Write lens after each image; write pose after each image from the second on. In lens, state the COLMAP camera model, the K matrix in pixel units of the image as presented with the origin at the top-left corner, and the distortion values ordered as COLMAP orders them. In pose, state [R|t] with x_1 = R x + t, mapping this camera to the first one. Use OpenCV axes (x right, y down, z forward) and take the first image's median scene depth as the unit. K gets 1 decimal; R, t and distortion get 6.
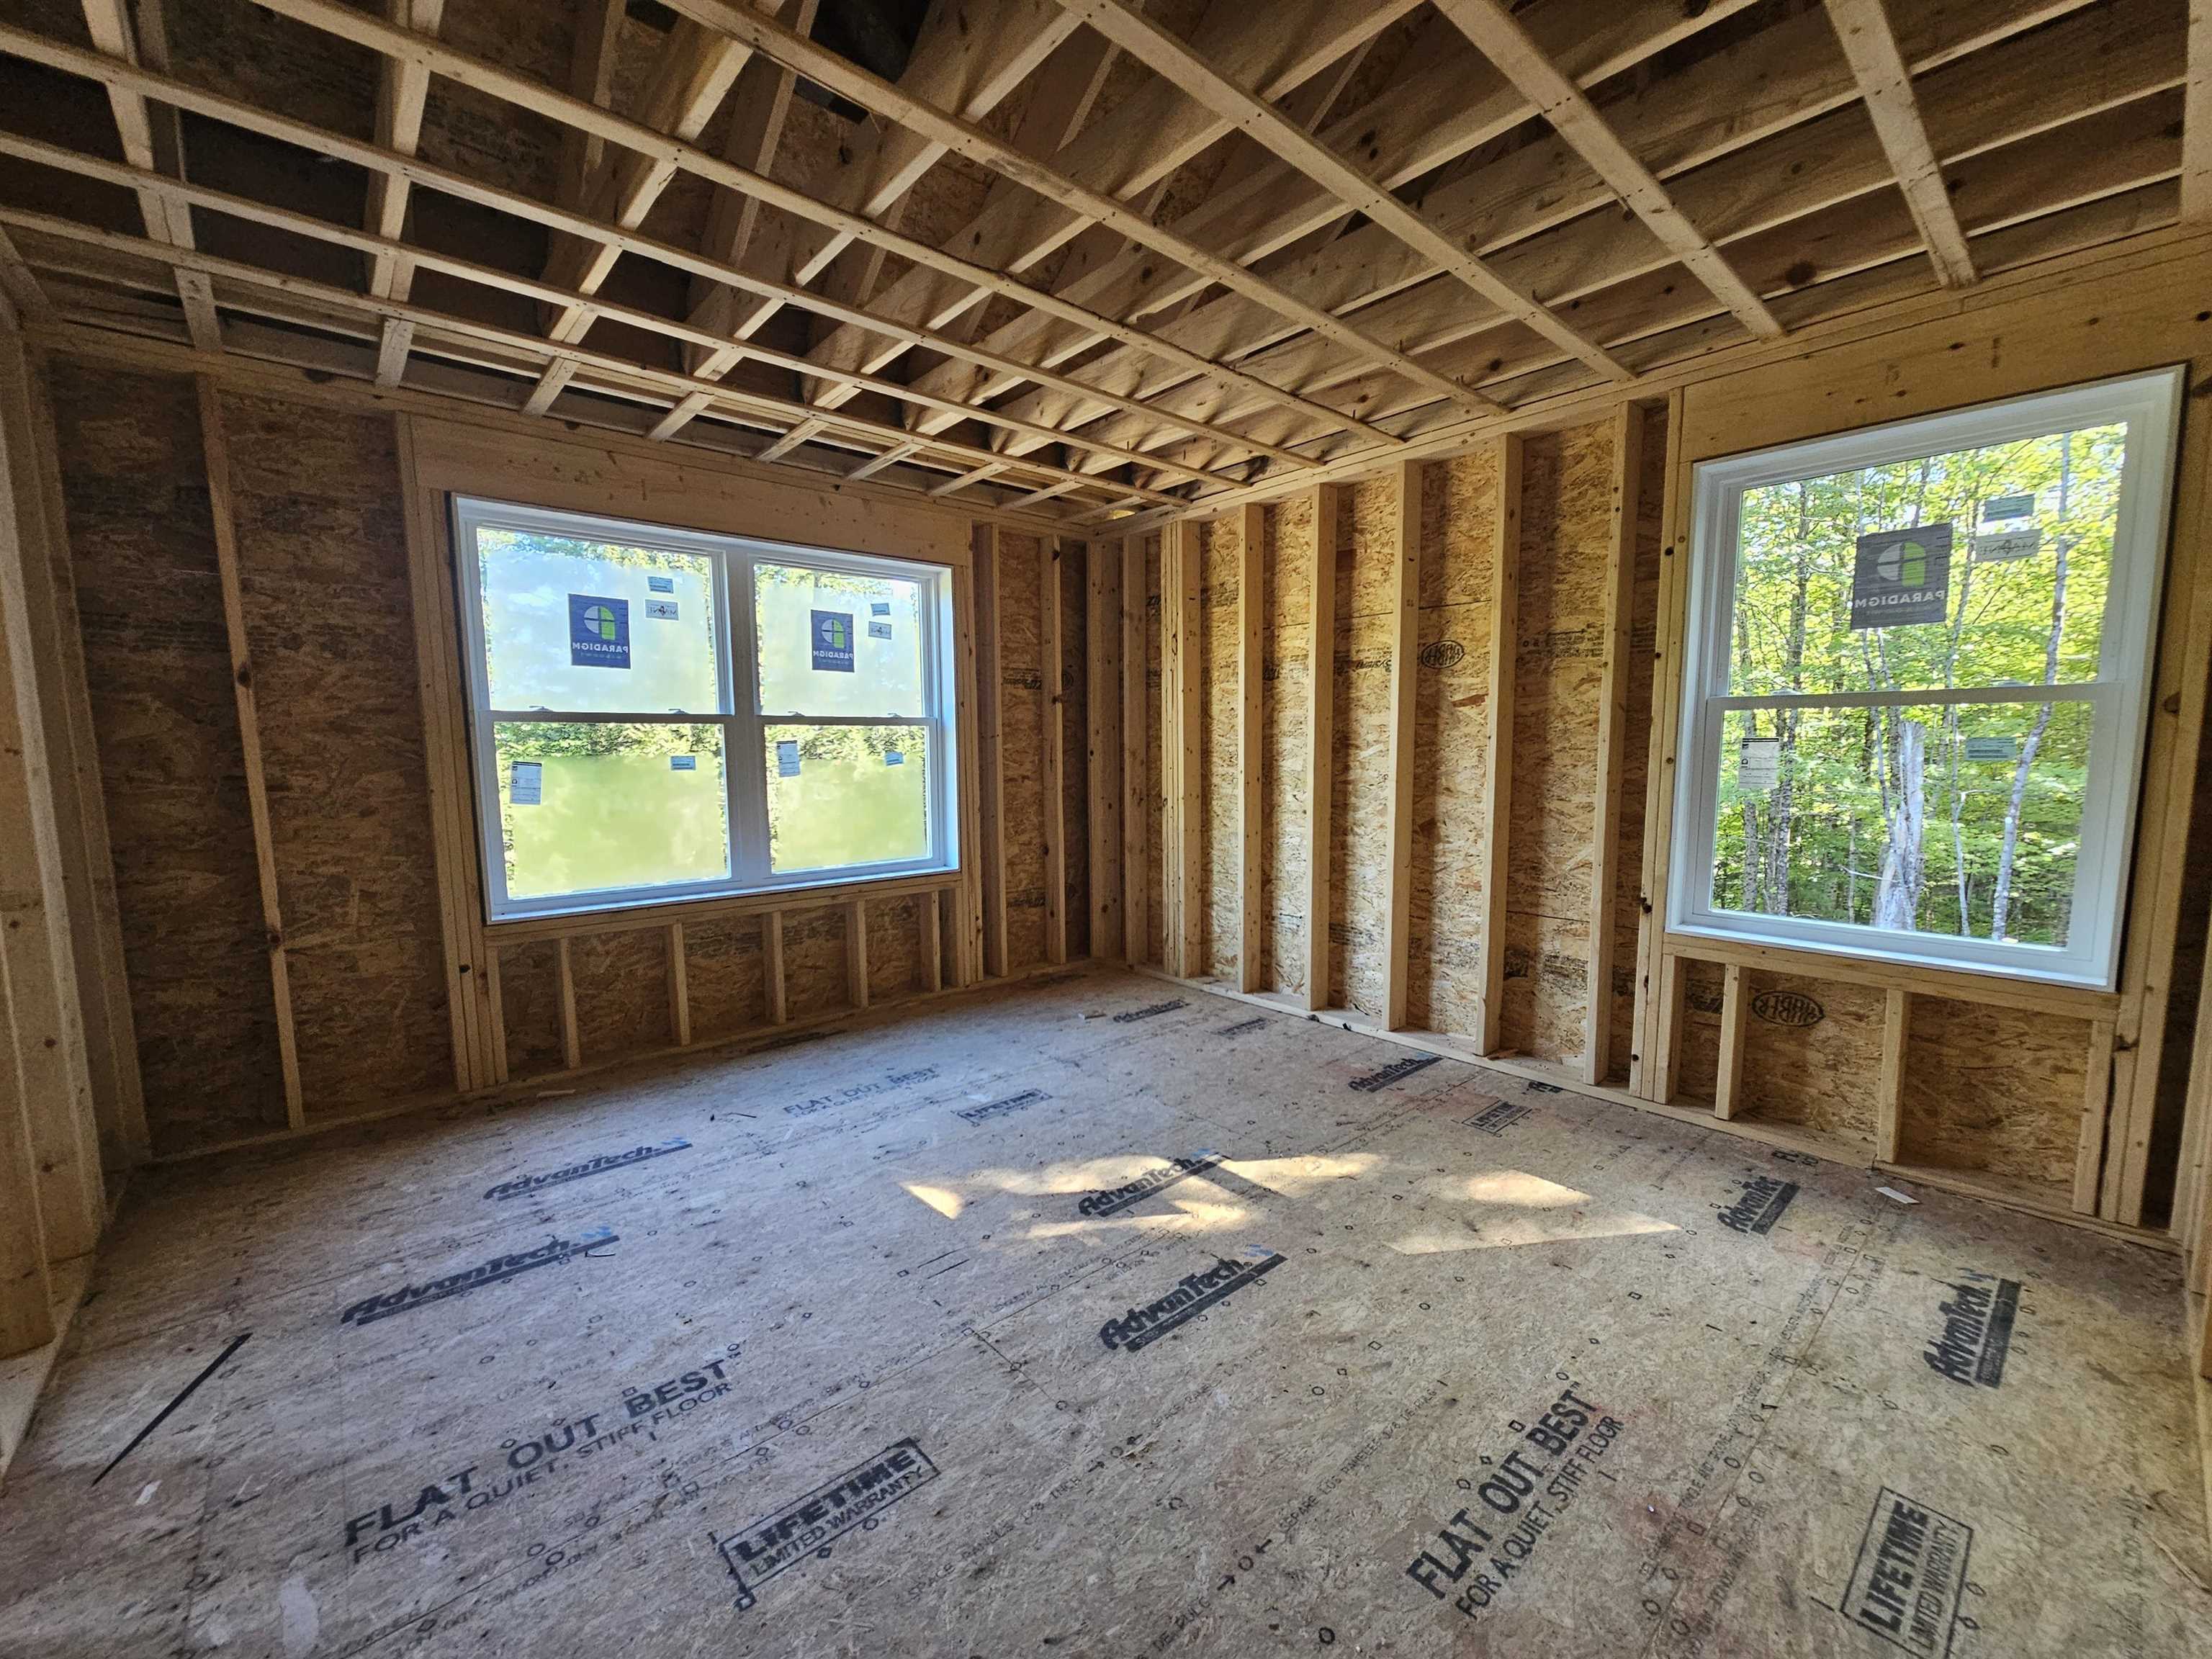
lens RADIAL K [[904.4, 0, 1101.7], [0, 904.4, 840.8], [0, 0, 1]] dist [-0.000210, 0.000121]
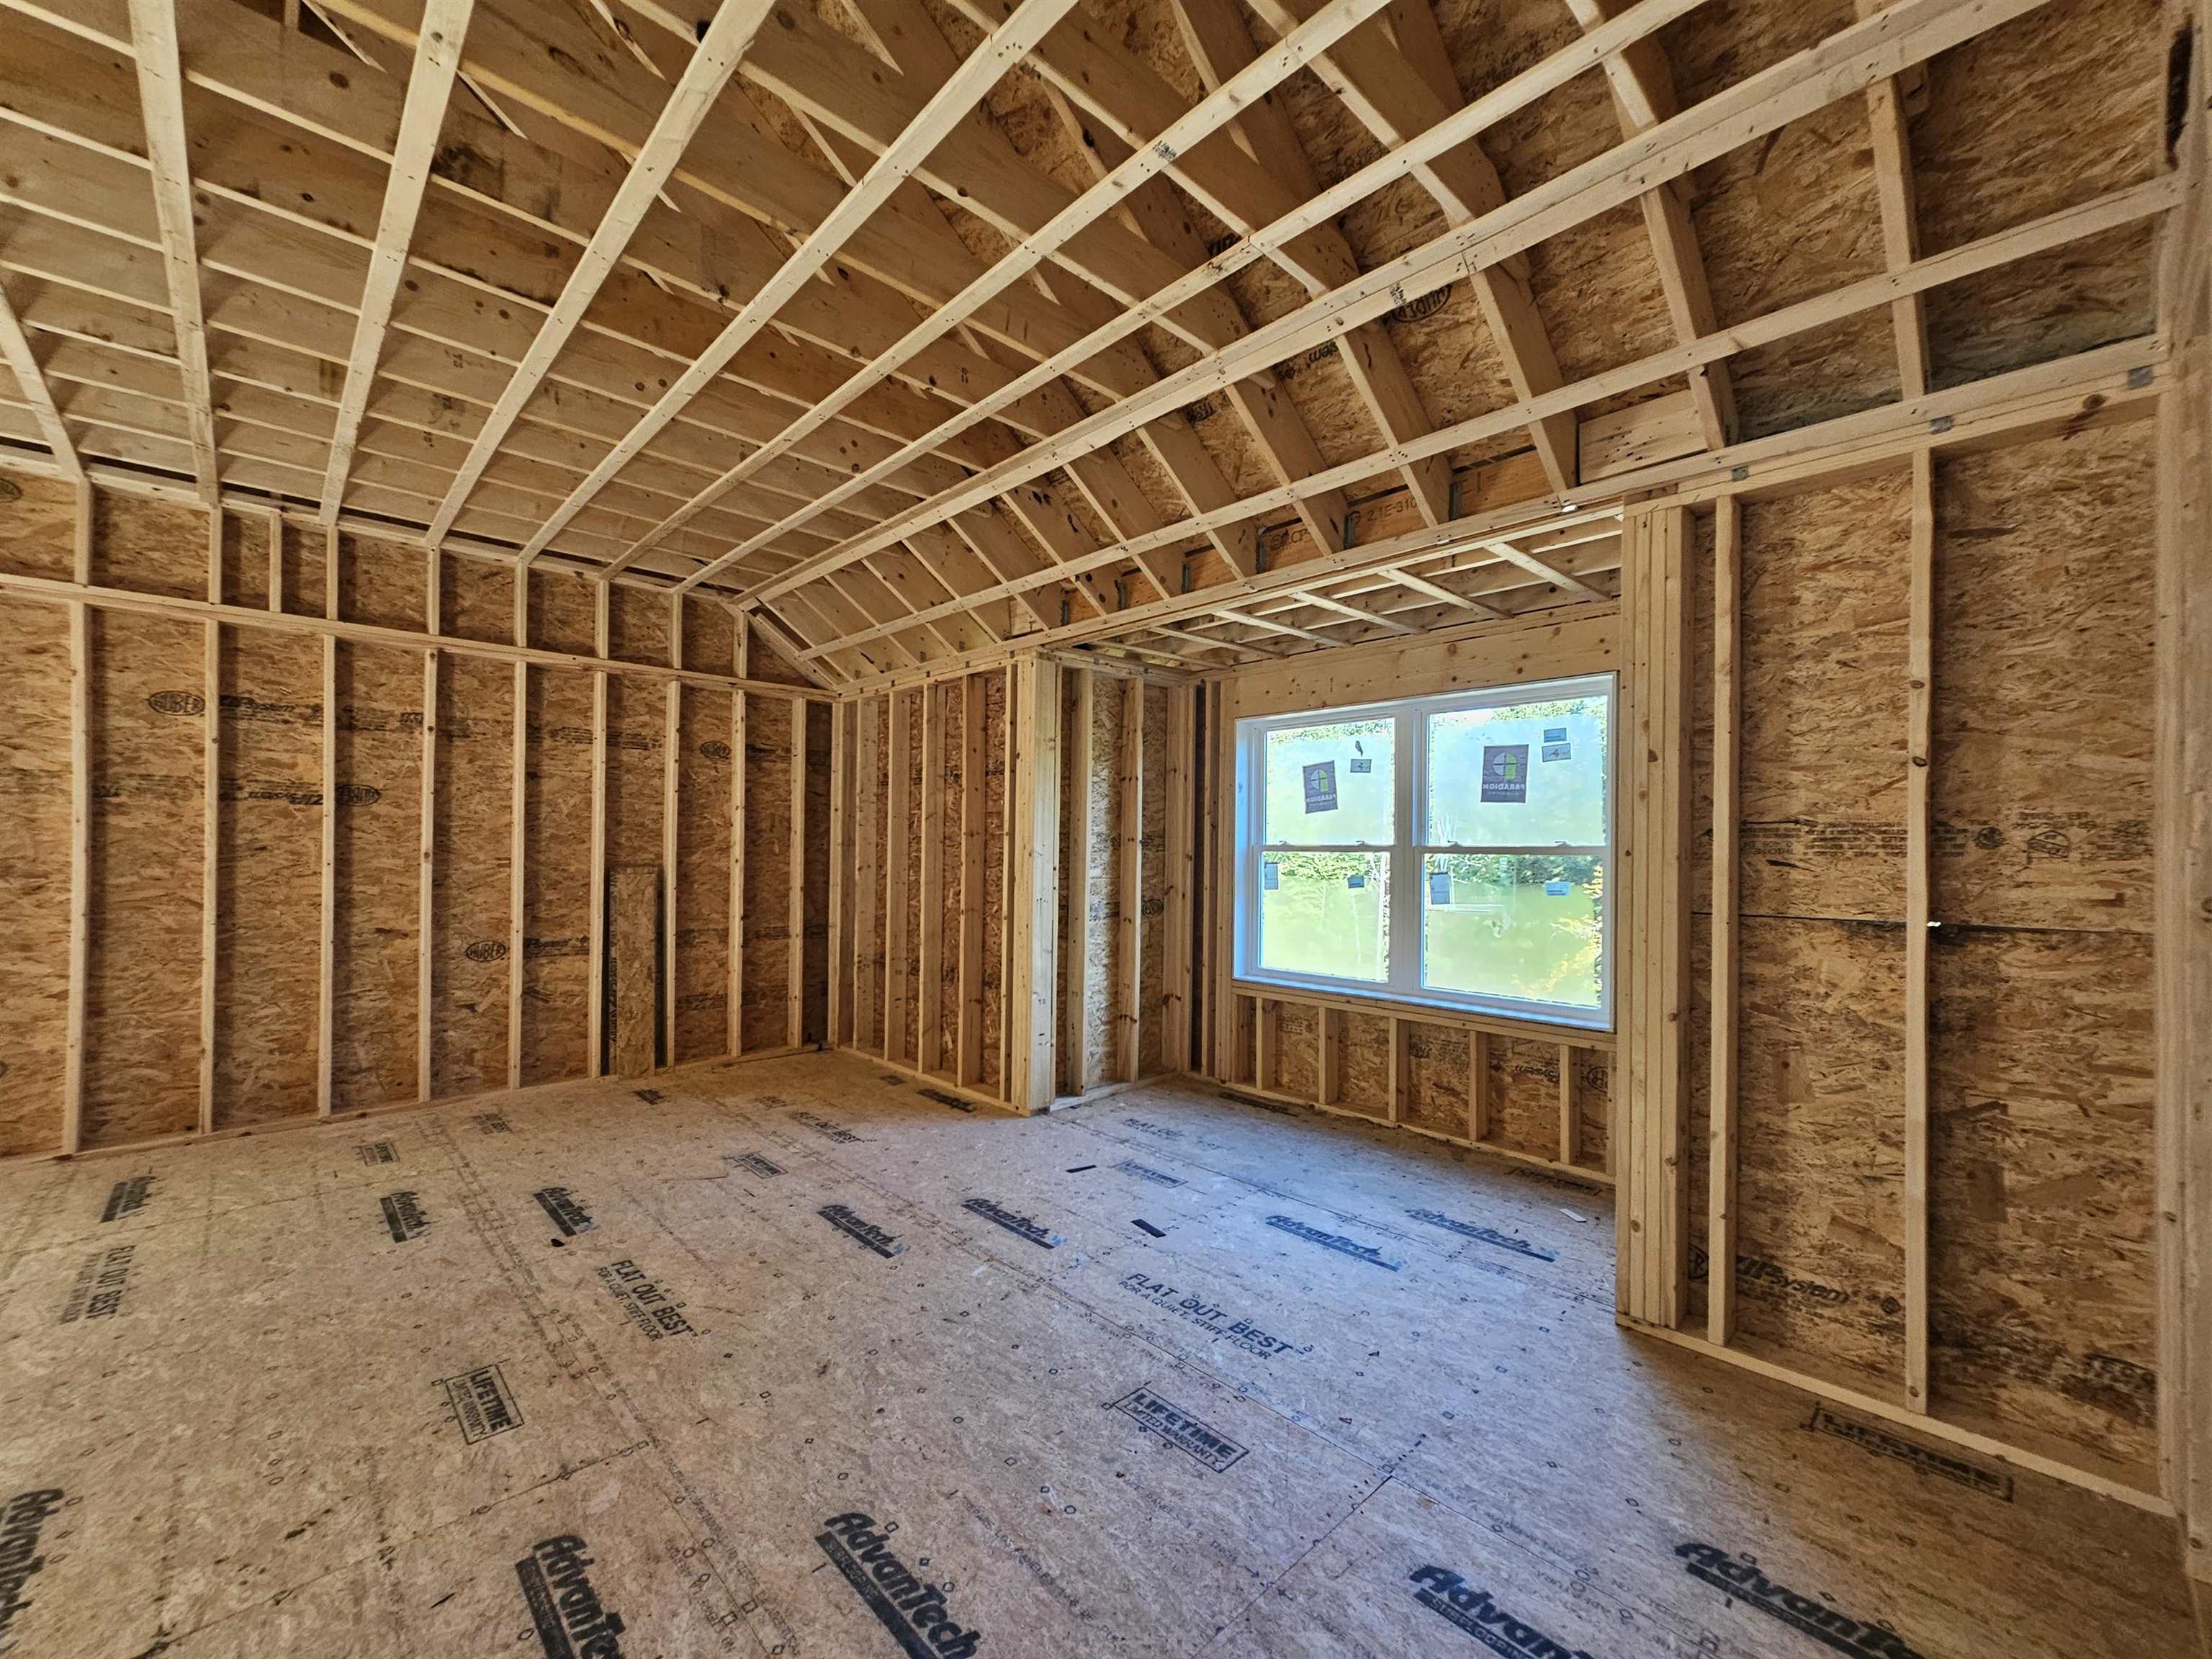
lens RADIAL K [[904.4, 0, 1101.7], [0, 904.4, 840.8], [0, 0, 1]] dist [-0.000210, 0.000121]
pose [[0.037192, -0.000940, -0.999308, 0.781782], [-0.115415, 0.993304, -0.005230, -0.098440], [0.992621, 0.115529, 0.036834, 0.587942]]
